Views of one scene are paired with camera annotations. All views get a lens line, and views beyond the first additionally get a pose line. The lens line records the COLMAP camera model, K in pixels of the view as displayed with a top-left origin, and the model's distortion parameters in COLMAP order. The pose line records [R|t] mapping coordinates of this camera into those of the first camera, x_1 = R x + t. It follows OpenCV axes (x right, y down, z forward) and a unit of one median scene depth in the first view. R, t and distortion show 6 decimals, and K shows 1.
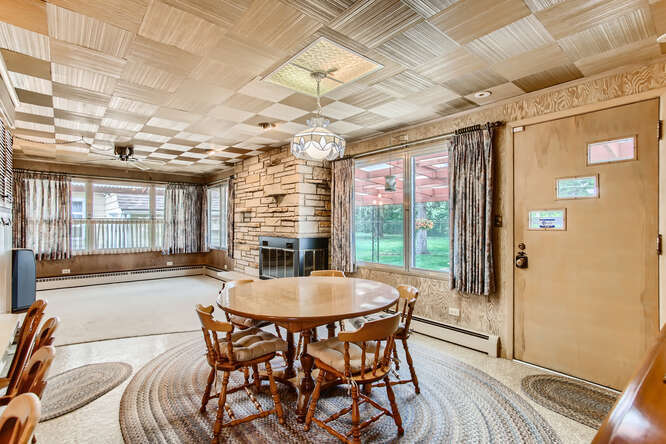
lens RADIAL K [[322.9, 0, 330.6], [0, 322.9, 219.0], [0, 0, 1]] dist [-0.001472, 0.000376]
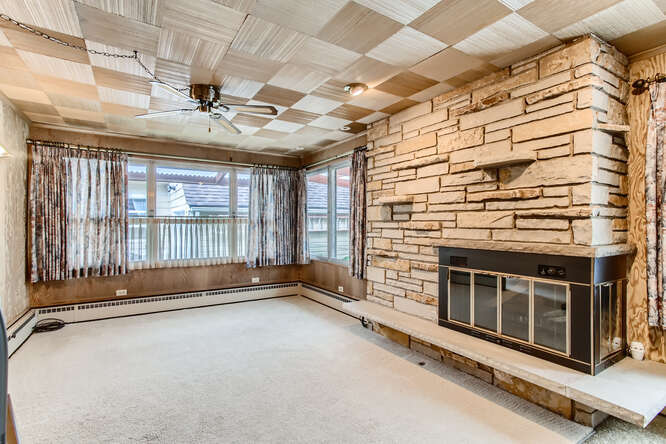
lens RADIAL K [[322.7, 0, 333.0], [0, 322.7, 222.0], [0, 0, 1]] dist [-0.021231, -0.000262]
pose [[0.991318, -0.000177, -0.131484, -0.283416], [0.001309, 0.999963, 0.008525, 0.006145], [0.131478, -0.008623, 0.991282, 0.386436]]
